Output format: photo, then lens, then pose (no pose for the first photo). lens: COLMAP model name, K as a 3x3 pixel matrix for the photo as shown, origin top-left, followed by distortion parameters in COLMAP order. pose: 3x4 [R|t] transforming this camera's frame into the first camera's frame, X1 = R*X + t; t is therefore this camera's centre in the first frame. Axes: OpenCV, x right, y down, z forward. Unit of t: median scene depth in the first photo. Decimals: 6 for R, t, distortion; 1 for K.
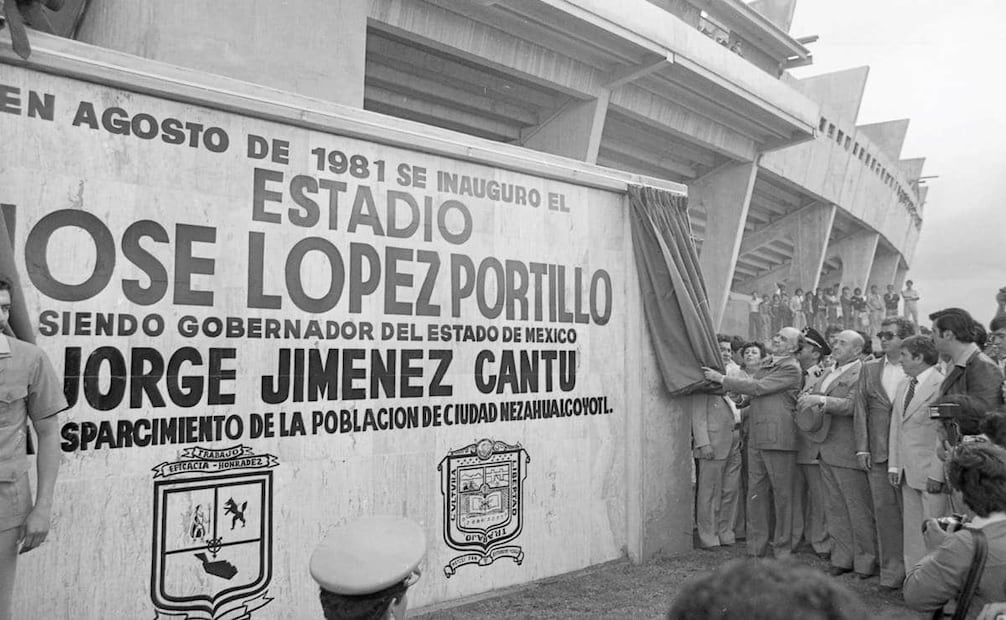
lens RADIAL K [[891.8, 0, 503.0], [0, 891.8, 310.0], [0, 0, 1]] dist [-0.071341, -0.000607]
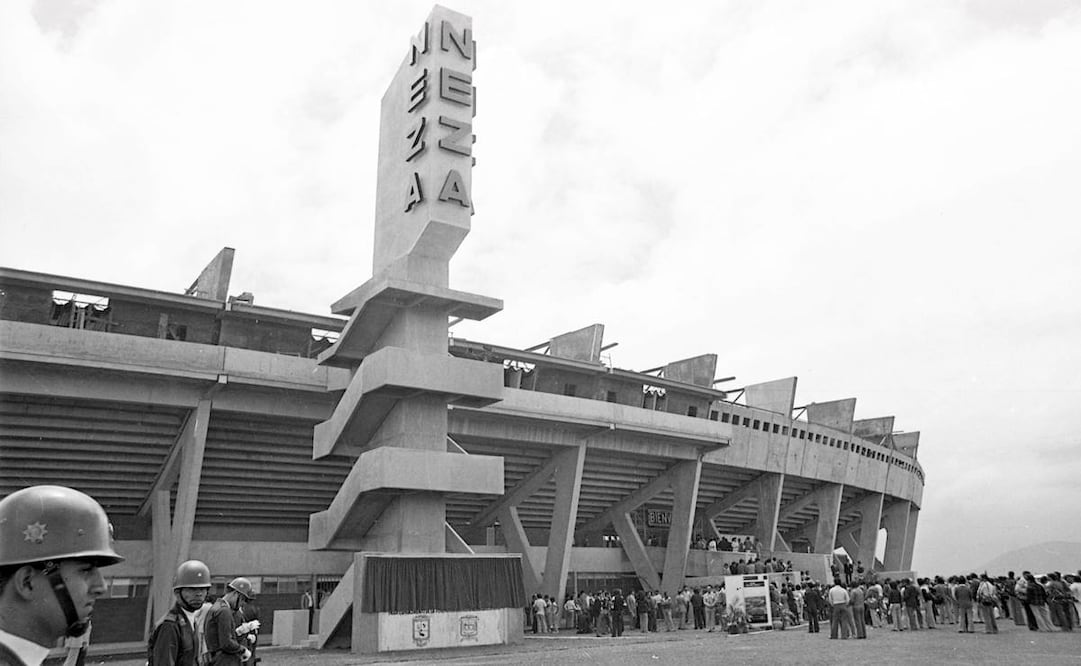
lens RADIAL K [[958.3, 0, 540.5], [0, 958.3, 333.0], [0, 0, 1]] dist [-0.071341, -0.000607]
pose [[0.995708, -0.053064, -0.075825, 0.188905], [0.036476, 0.977991, -0.205432, -0.063919], [0.085058, 0.201785, 0.975730, -0.981455]]
